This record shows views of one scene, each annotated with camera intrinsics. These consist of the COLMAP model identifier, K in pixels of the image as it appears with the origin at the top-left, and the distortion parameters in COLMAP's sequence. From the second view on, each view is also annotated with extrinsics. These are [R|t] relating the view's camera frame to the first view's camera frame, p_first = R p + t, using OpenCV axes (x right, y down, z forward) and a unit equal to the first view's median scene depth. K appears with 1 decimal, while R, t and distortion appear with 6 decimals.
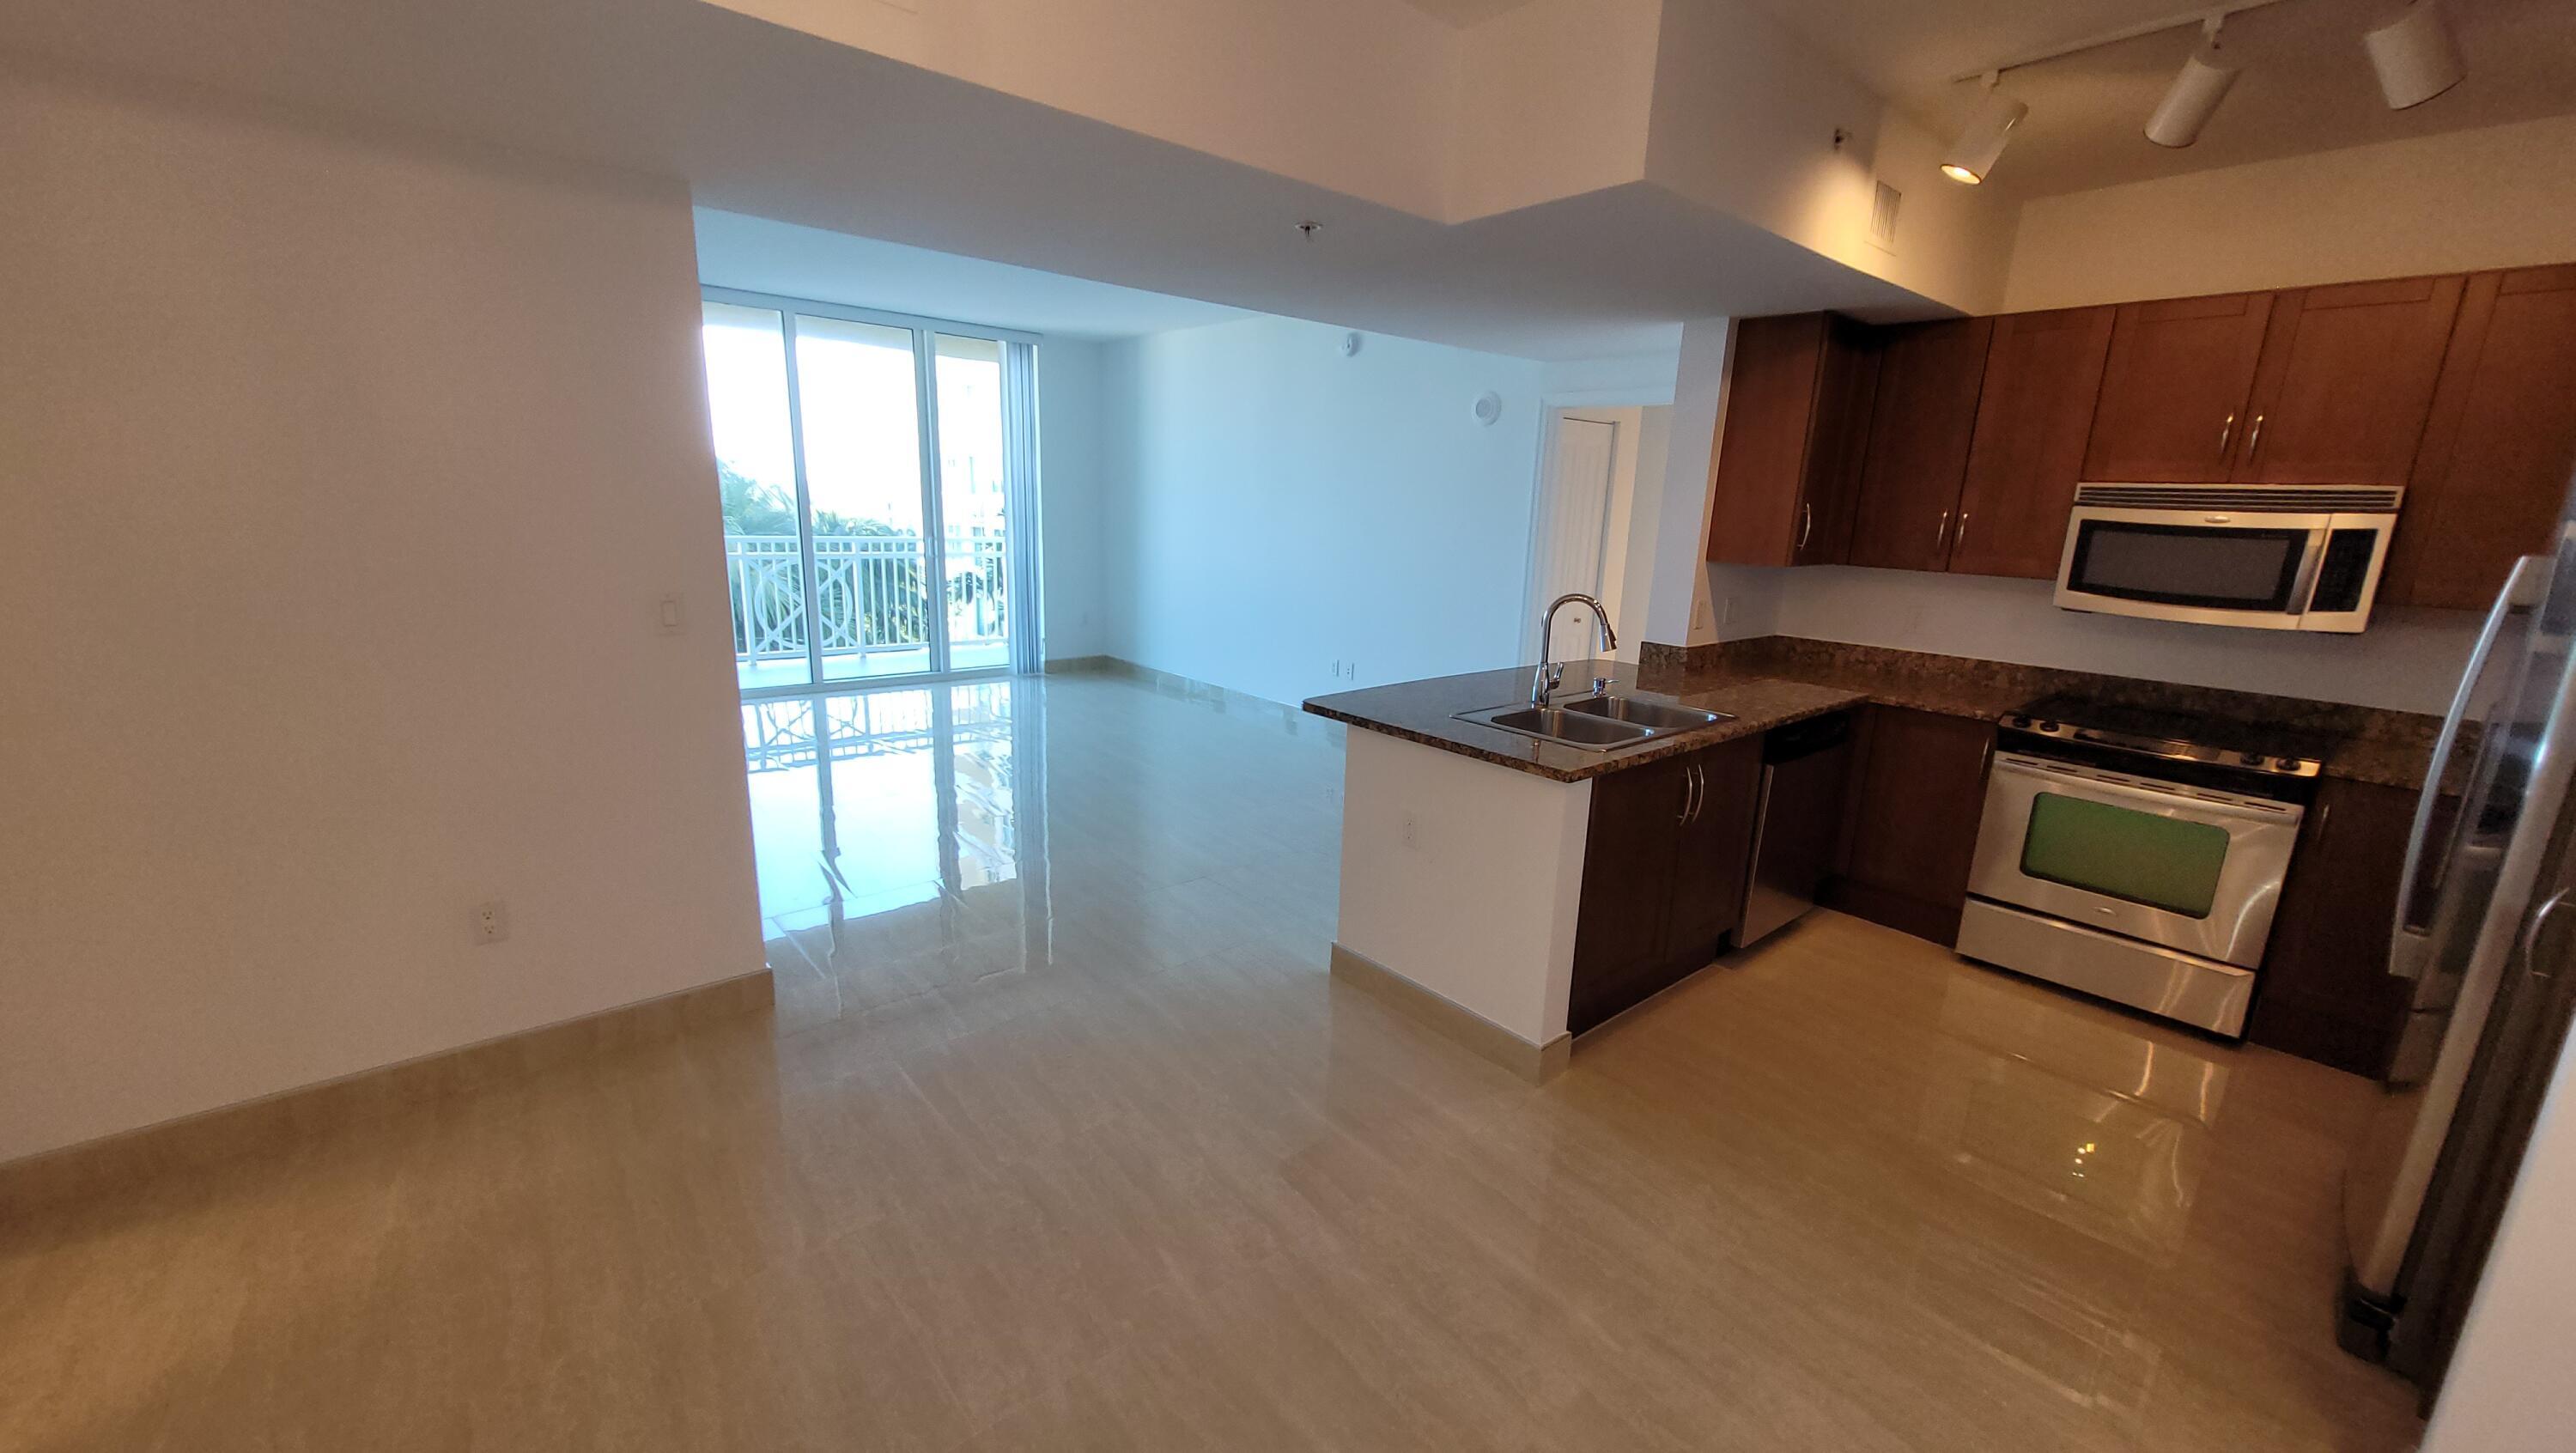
lens RADIAL K [[1007.5, 0, 1267.8], [0, 1007.5, 737.2], [0, 0, 1]] dist [0.011416, -0.001131]
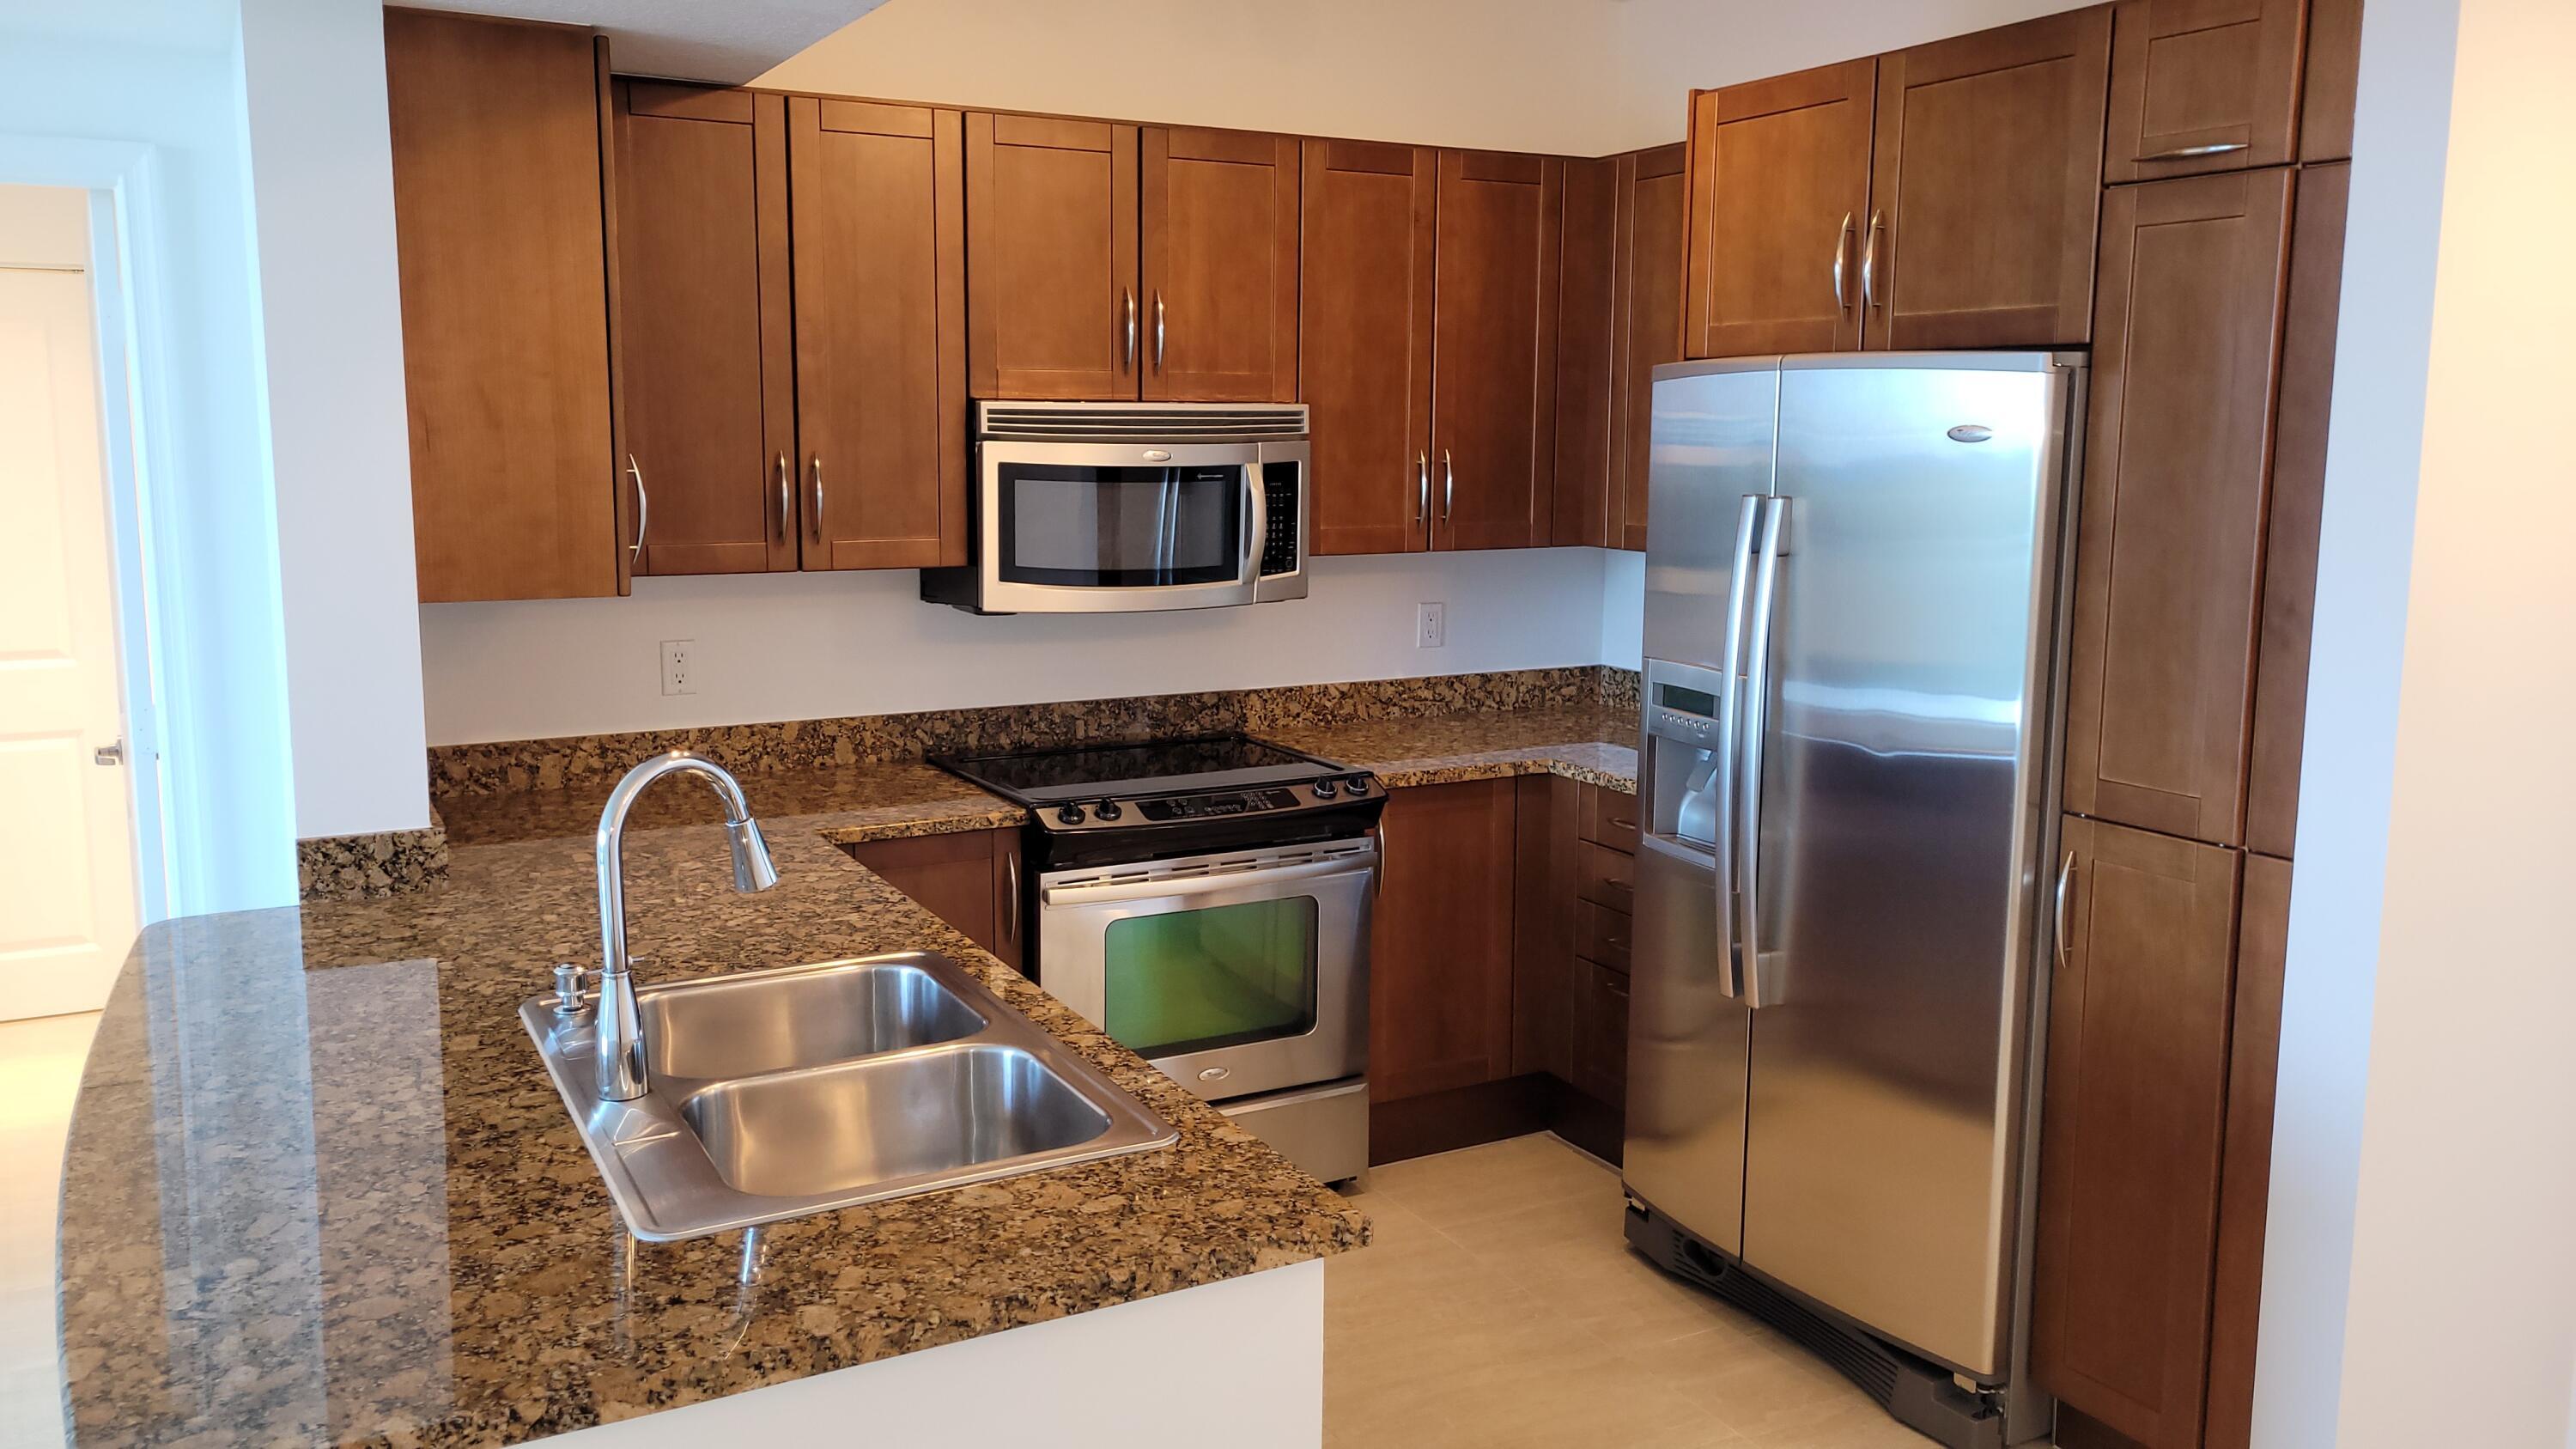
lens RADIAL K [[1938.9, 0, 1294.3], [0, 1938.9, 708.2], [0, 0, 1]] dist [0.047030, -0.023273]
pose [[0.200546, -0.177070, 0.963550, -0.113942], [0.231973, 0.964144, 0.128898, -0.075363], [-0.951824, 0.197668, 0.234430, 0.247682]]
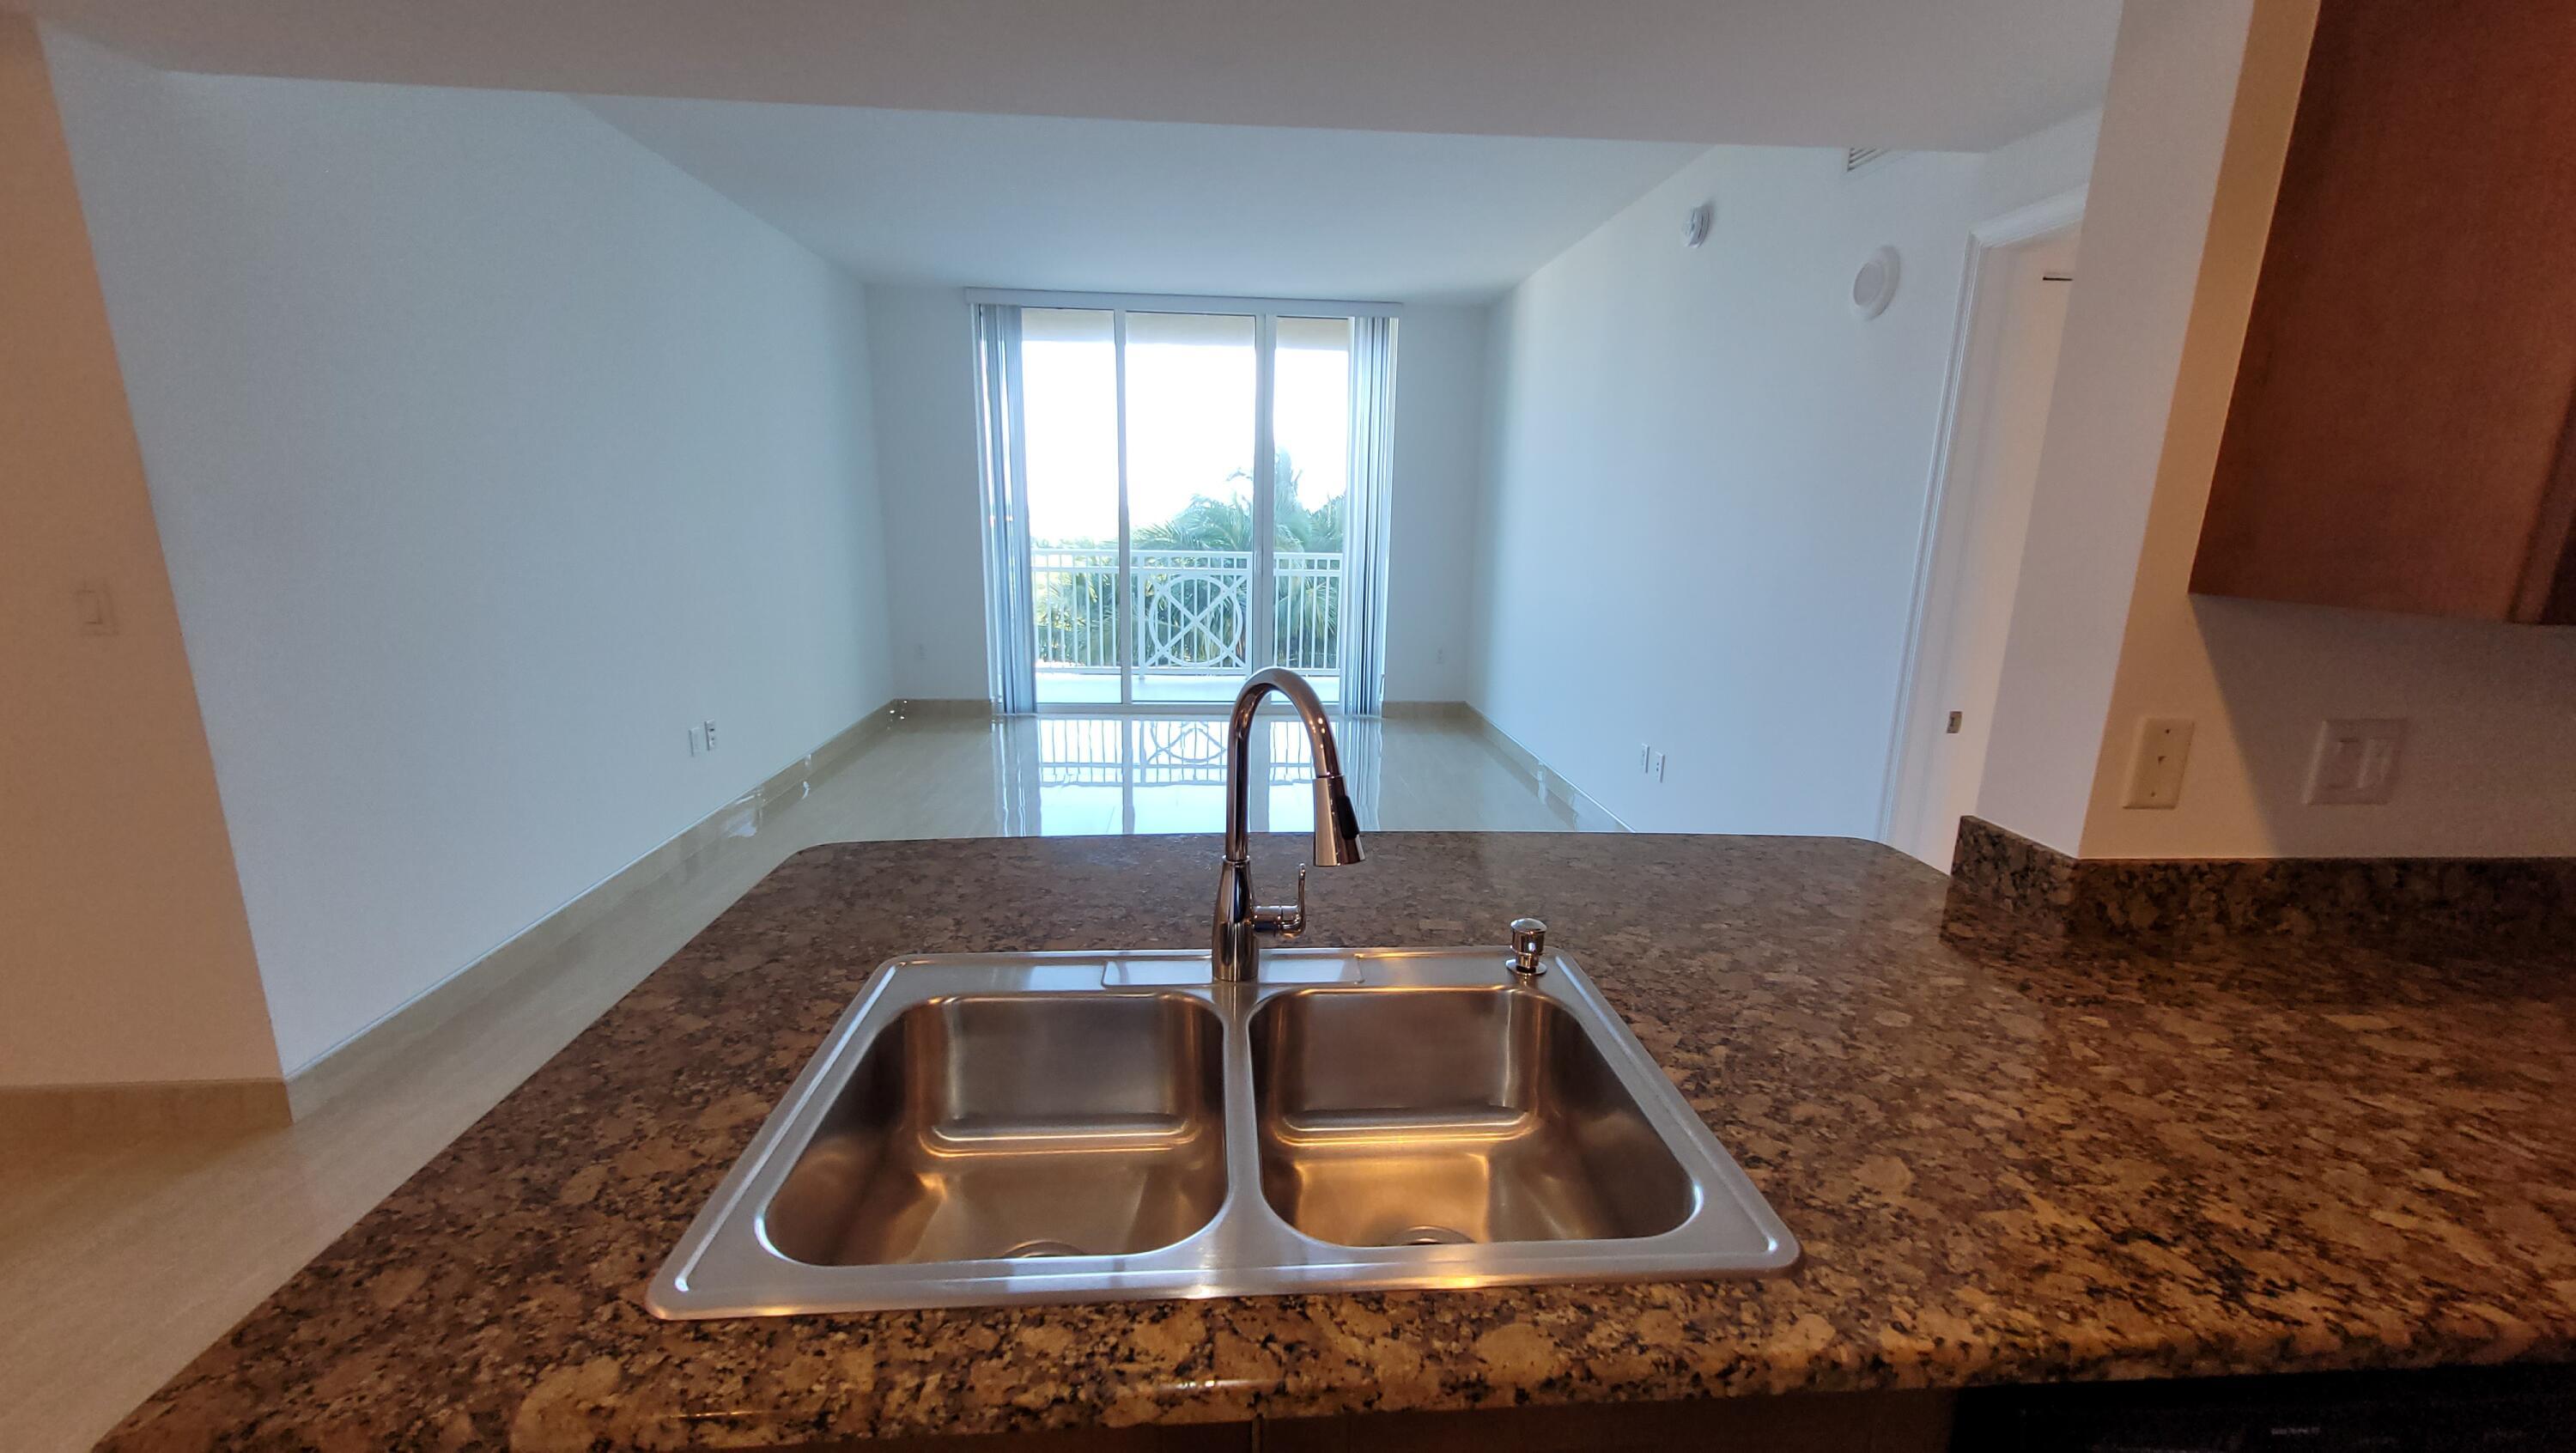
lens RADIAL K [[1007.5, 0, 1274.2], [0, 1007.5, 727.3], [0, 0, 1]] dist [0.011416, -0.001131]
pose [[0.801920, 0.108933, -0.587416, 0.194436], [-0.130795, 0.991395, 0.005291, -0.048850], [0.582938, 0.072588, 0.809268, 0.289454]]
